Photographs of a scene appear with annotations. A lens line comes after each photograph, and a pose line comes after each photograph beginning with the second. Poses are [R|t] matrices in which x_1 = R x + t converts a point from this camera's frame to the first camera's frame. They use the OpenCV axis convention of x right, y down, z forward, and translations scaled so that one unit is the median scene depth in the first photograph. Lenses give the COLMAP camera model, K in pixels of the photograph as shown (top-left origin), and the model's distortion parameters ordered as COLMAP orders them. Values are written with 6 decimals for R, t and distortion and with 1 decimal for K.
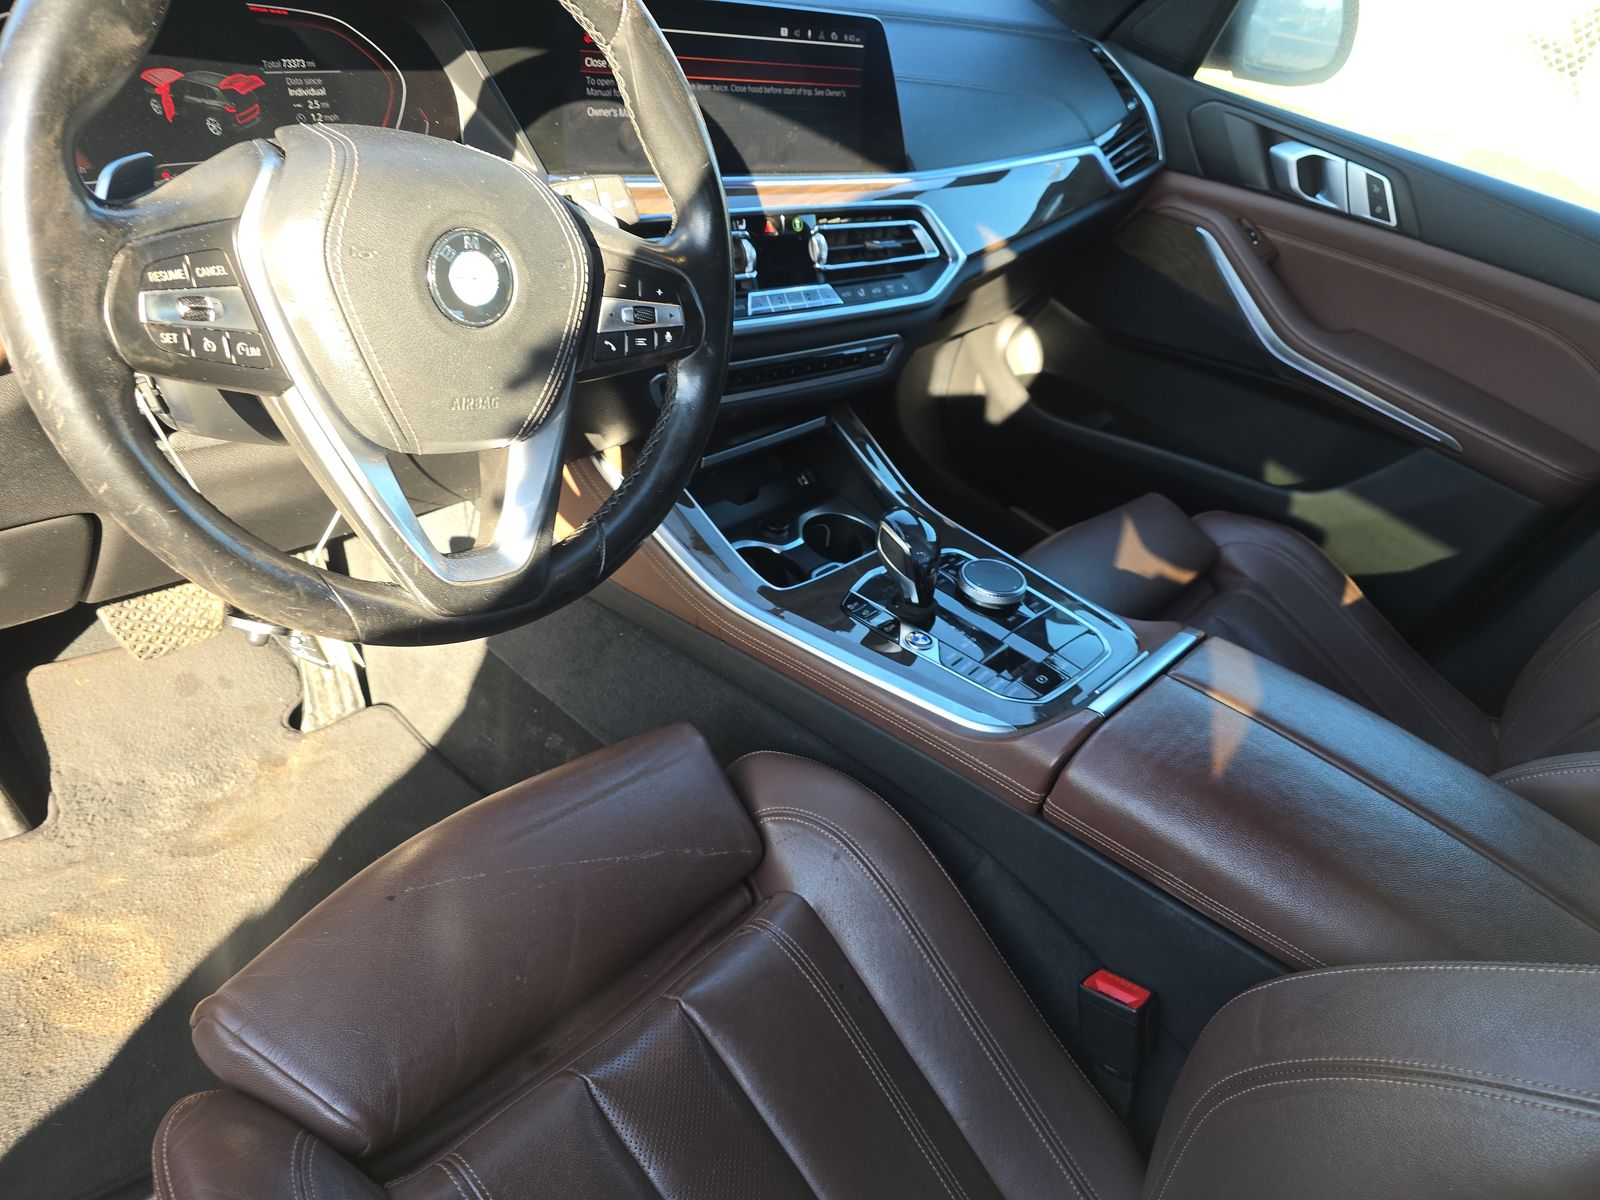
lens RADIAL K [[1091.4, 0, 800.0], [0, 1091.4, 600.0], [0, 0, 1]] dist [0.049666, -0.057264]
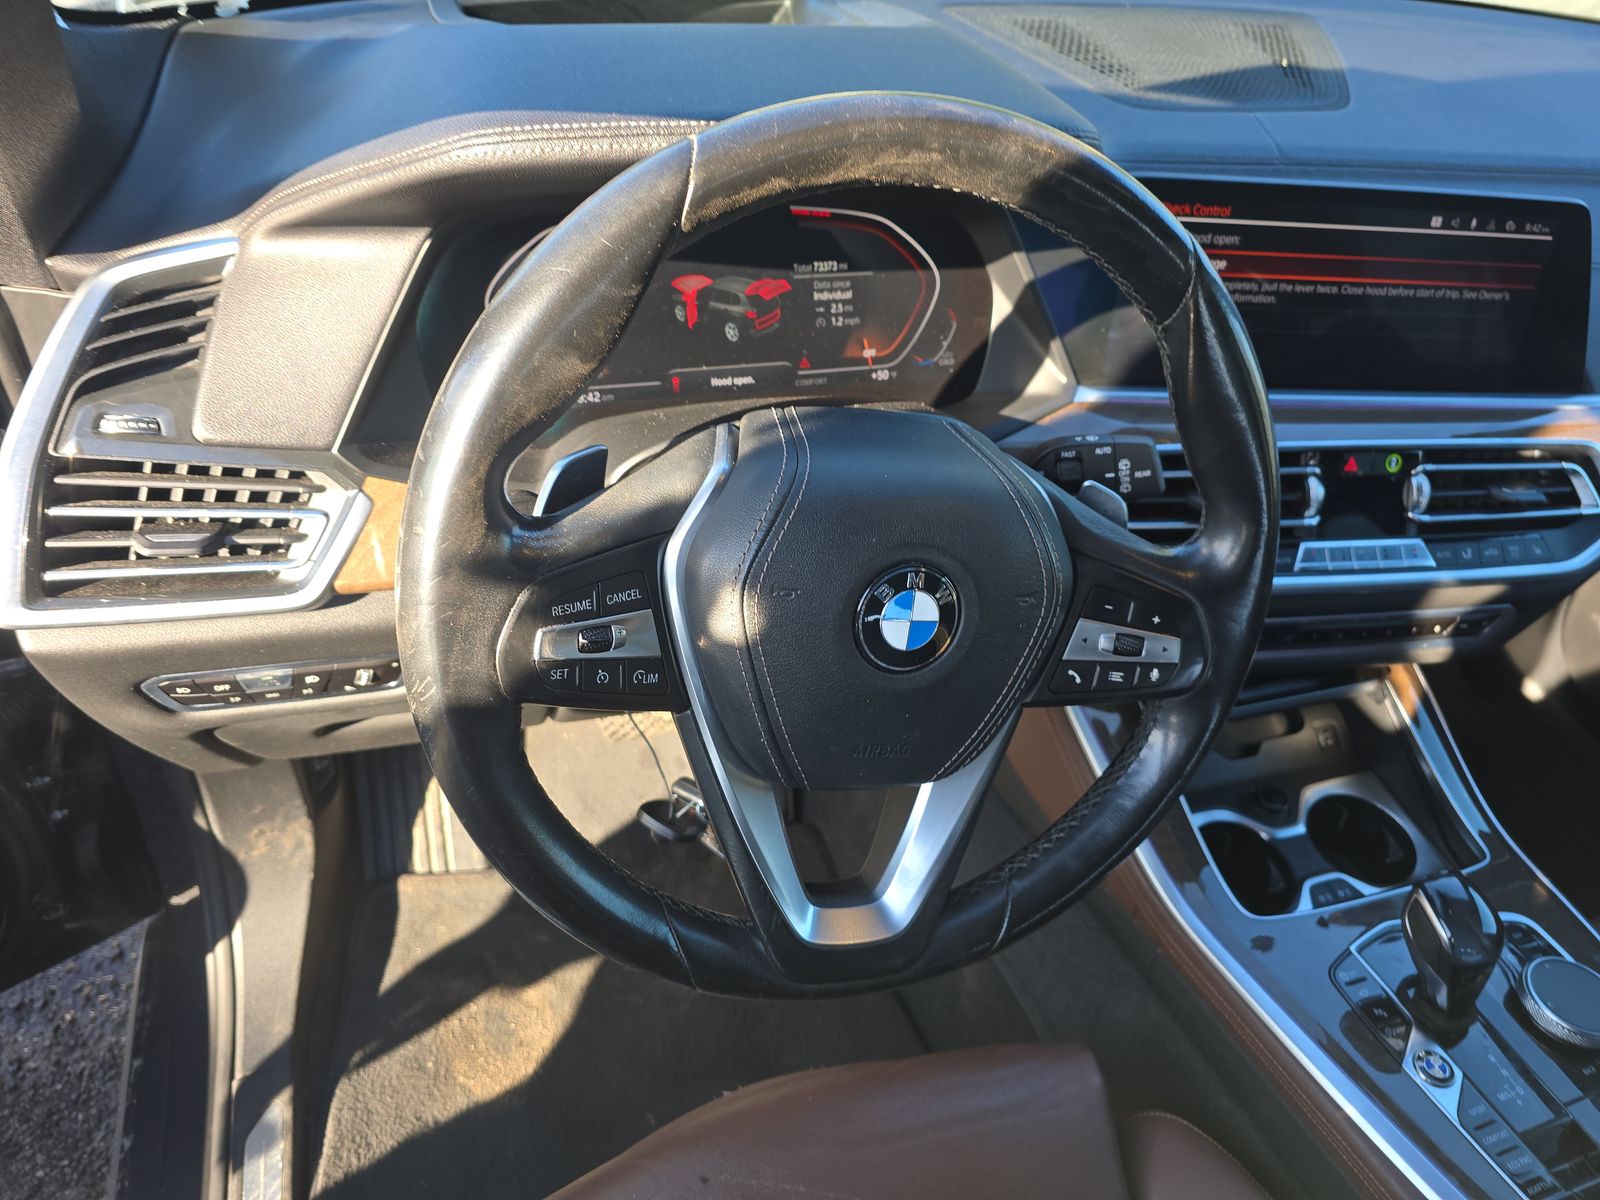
lens RADIAL K [[1091.4, 0, 800.0], [0, 1091.4, 600.0], [0, 0, 1]] dist [0.049666, -0.057264]
pose [[0.874310, 0.223078, -0.431067, -0.014073], [-0.228342, 0.972748, 0.040265, -0.223240], [0.428302, 0.063227, 0.901421, 0.158448]]
